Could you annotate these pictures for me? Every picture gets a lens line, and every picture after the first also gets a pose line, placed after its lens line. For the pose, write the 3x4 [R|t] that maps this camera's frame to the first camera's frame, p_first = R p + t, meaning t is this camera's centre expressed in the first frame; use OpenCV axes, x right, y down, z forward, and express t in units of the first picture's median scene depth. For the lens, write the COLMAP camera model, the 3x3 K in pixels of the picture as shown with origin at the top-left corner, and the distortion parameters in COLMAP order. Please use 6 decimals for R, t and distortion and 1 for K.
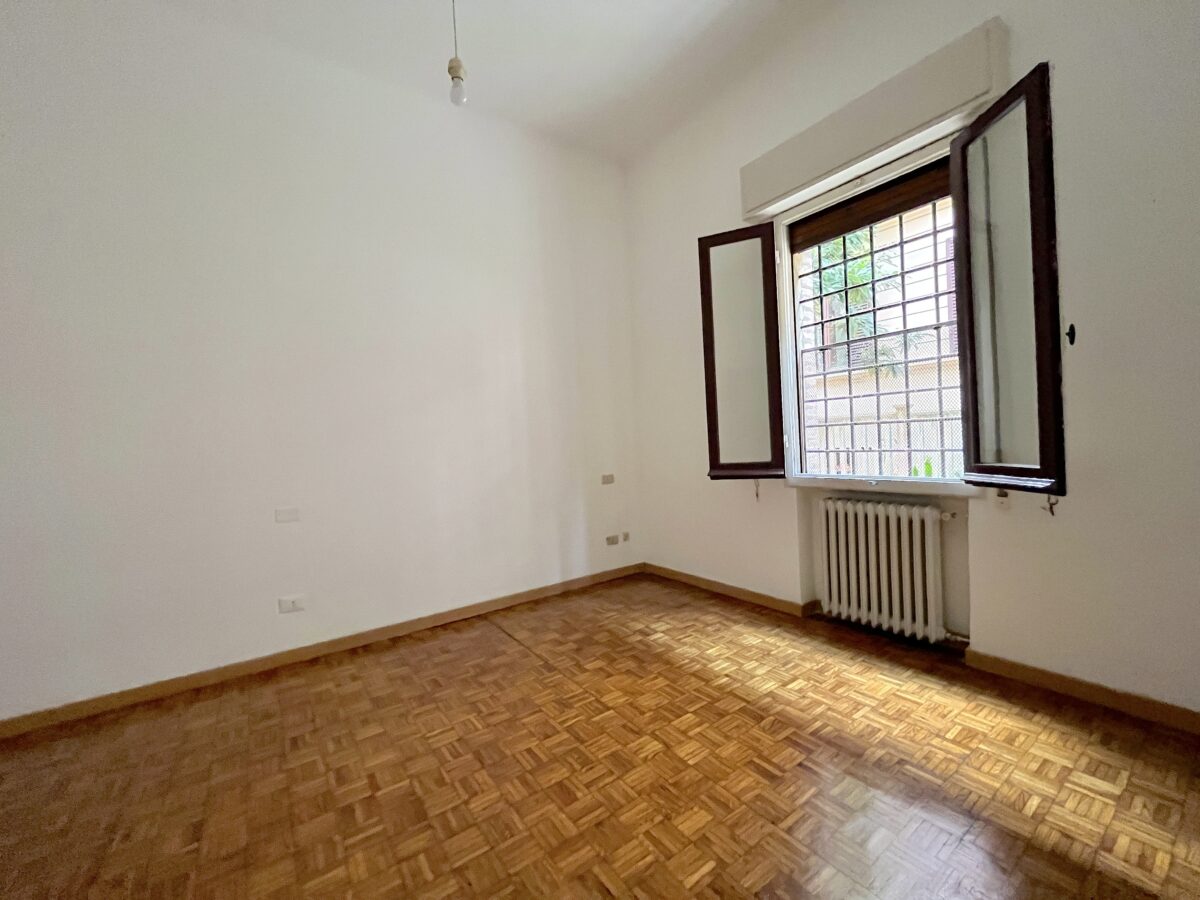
lens RADIAL K [[466.5, 0, 600.5], [0, 466.5, 445.2], [0, 0, 1]] dist [-0.000820, -0.000114]
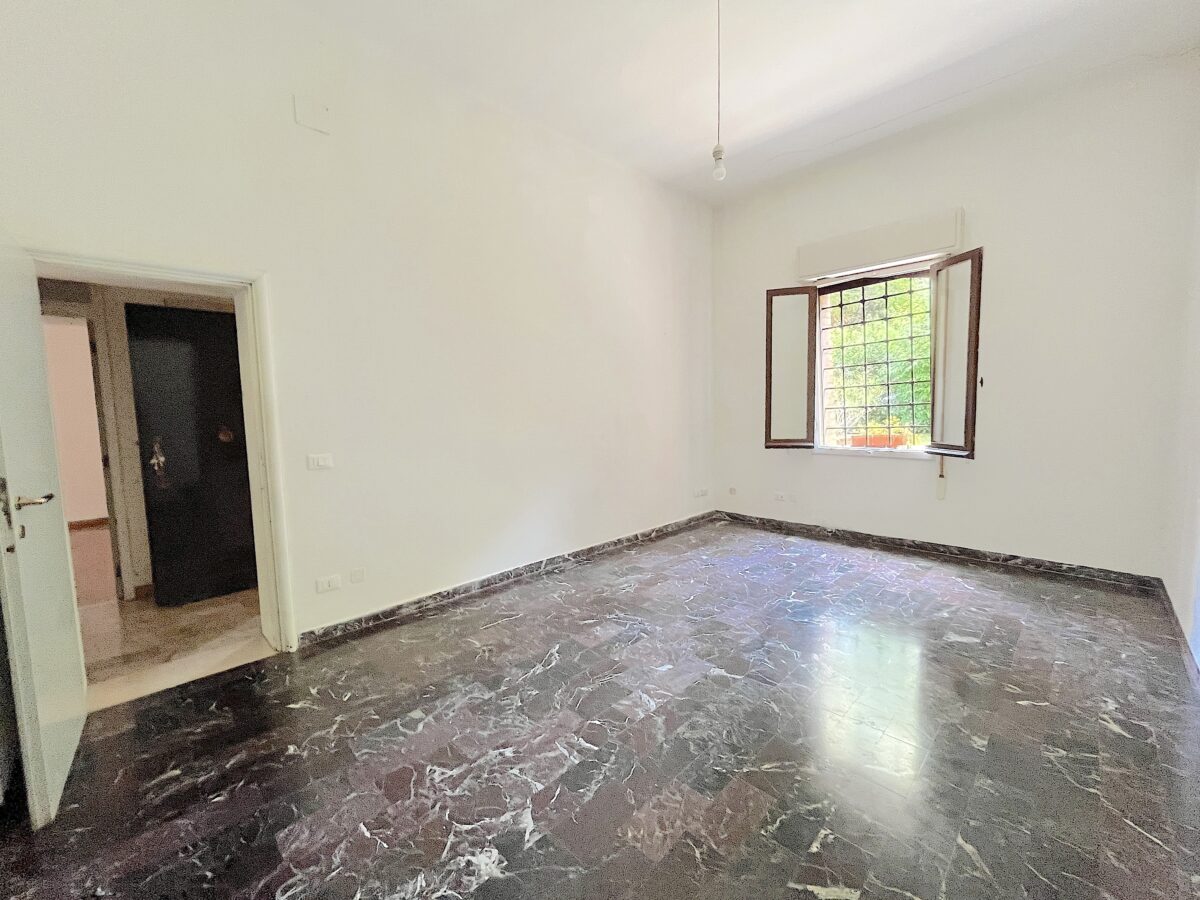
lens RADIAL K [[488.6, 0, 598.5], [0, 488.6, 449.2], [0, 0, 1]] dist [-0.001982, -0.000599]
pose [[0.989492, -0.010589, 0.144199, -0.580337], [-0.002184, 0.996107, 0.088130, -0.073762], [-0.144571, -0.087519, 0.985616, -0.537492]]
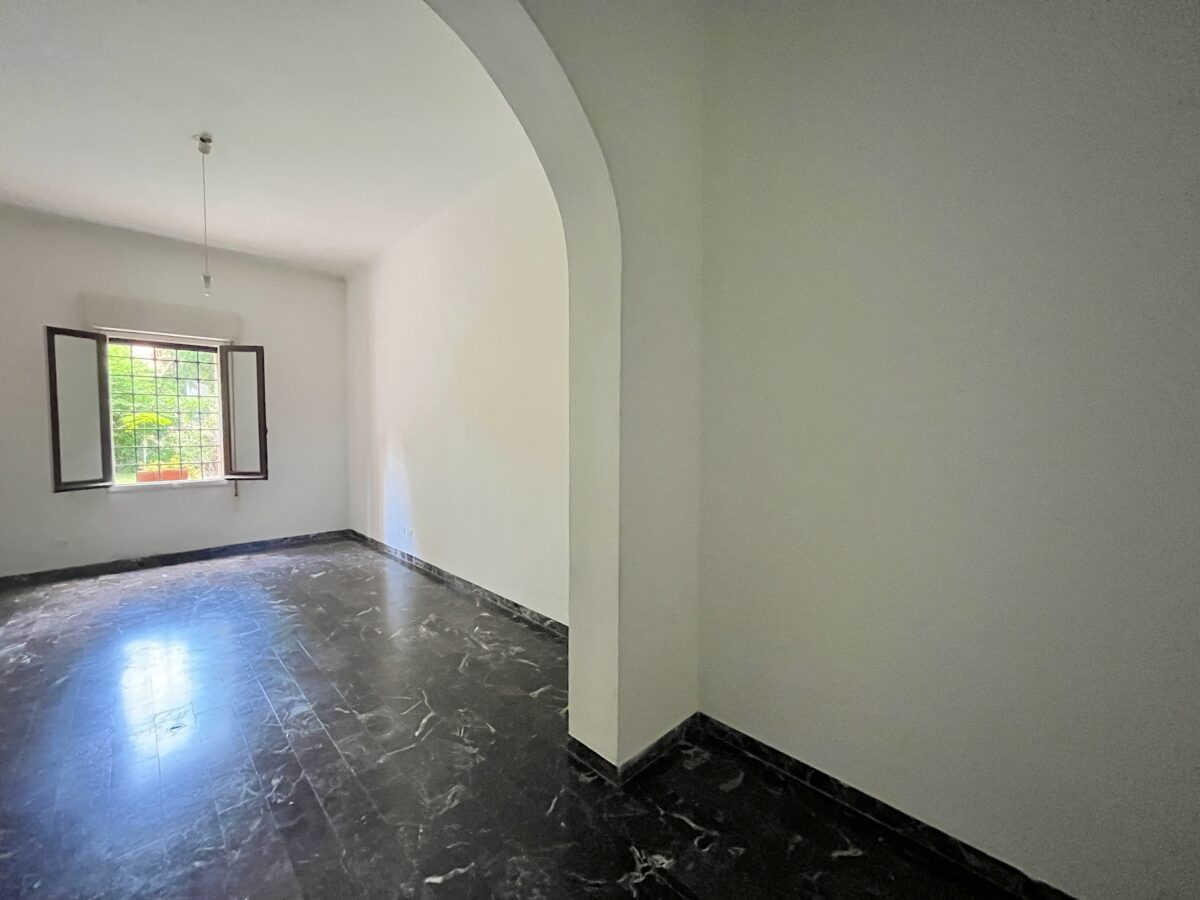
lens RADIAL K [[488.6, 0, 598.5], [0, 488.6, 449.2], [0, 0, 1]] dist [-0.001982, -0.000599]
pose [[-0.131276, -0.026750, 0.990985, -1.562568], [-0.004363, 0.999642, 0.026405, -0.120016], [-0.991336, -0.000857, -0.131345, -0.498080]]
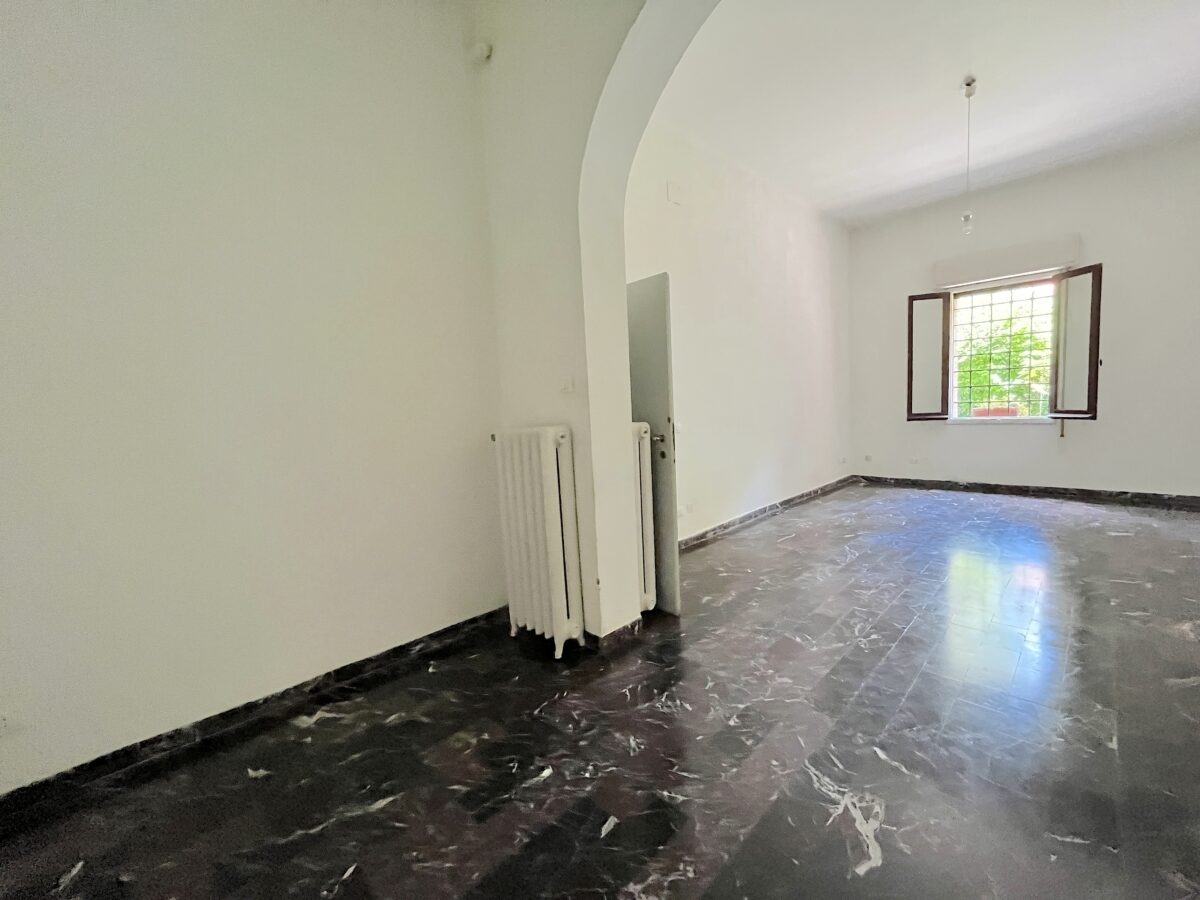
lens RADIAL K [[488.6, 0, 598.5], [0, 488.6, 449.2], [0, 0, 1]] dist [-0.001982, -0.000599]
pose [[0.989789, -0.039566, 0.136936, -1.402158], [0.026844, 0.995254, 0.093535, -0.042191], [-0.139987, -0.088904, 0.986154, -0.884728]]
